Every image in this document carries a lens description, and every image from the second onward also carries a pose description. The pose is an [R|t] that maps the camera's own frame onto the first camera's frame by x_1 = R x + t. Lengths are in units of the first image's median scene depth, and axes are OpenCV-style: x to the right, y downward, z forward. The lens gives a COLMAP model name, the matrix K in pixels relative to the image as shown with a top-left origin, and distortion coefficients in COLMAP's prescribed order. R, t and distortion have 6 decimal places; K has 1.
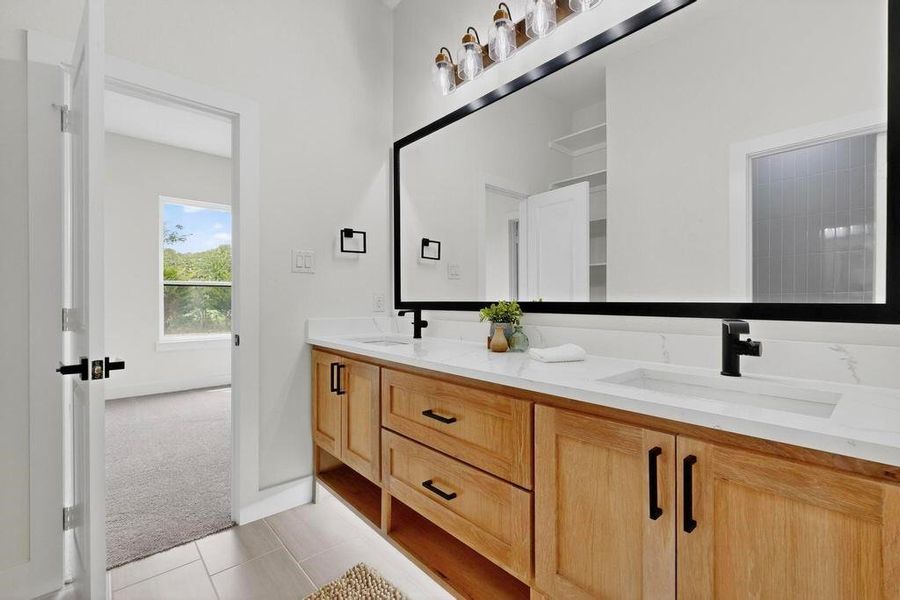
lens RADIAL K [[394.1, 0, 450.0], [0, 394.1, 300.0], [0, 0, 1]] dist [0.000062, 0.000081]
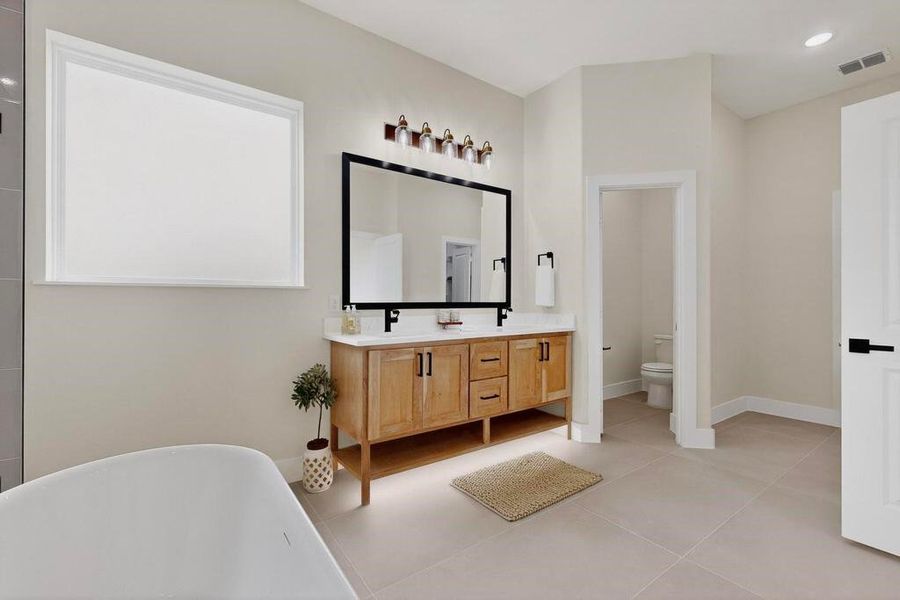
lens RADIAL K [[394.1, 0, 450.0], [0, 394.1, 300.0], [0, 0, 1]] dist [0.000062, 0.000081]
pose [[0.095819, 0.001180, 0.995398, -1.311853], [-0.004751, 0.999988, -0.000728, -0.003835], [-0.995387, -0.004660, 0.095824, 0.690139]]
